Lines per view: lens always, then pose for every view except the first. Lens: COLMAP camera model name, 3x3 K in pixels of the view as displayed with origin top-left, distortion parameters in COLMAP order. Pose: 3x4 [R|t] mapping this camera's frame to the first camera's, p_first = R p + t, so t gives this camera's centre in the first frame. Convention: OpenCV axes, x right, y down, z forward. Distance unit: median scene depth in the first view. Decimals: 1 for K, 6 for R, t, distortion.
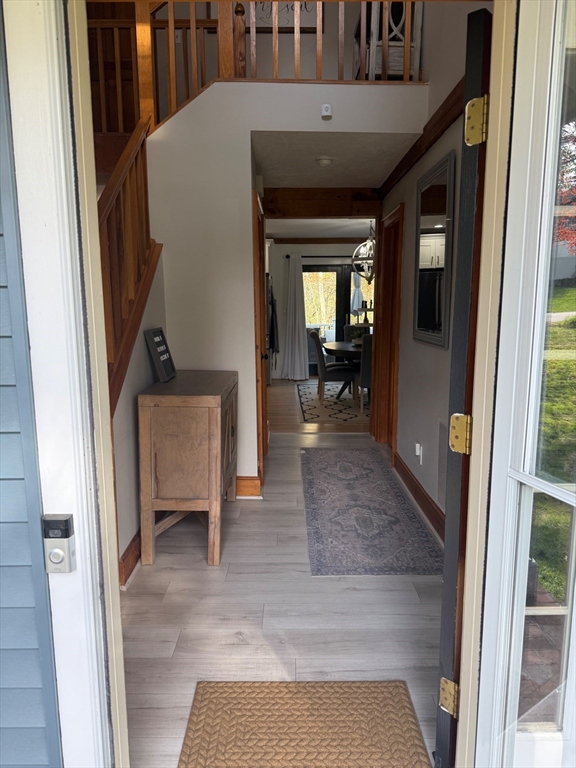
lens RADIAL K [[551.2, 0, 289.7], [0, 551.2, 387.5], [0, 0, 1]] dist [0.048543, -0.059393]
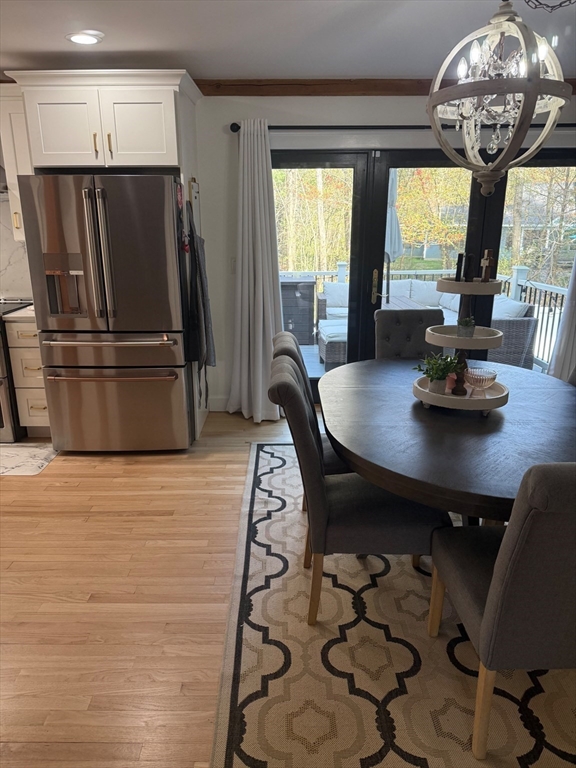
lens RADIAL K [[551.2, 0, 289.7], [0, 551.2, 387.5], [0, 0, 1]] dist [0.048543, -0.059393]
pose [[0.999999, 0.000195, 0.001551, 0.035831], [-0.000411, 0.990091, 0.140428, -0.103891], [-0.001508, -0.140428, 0.990090, 0.562426]]
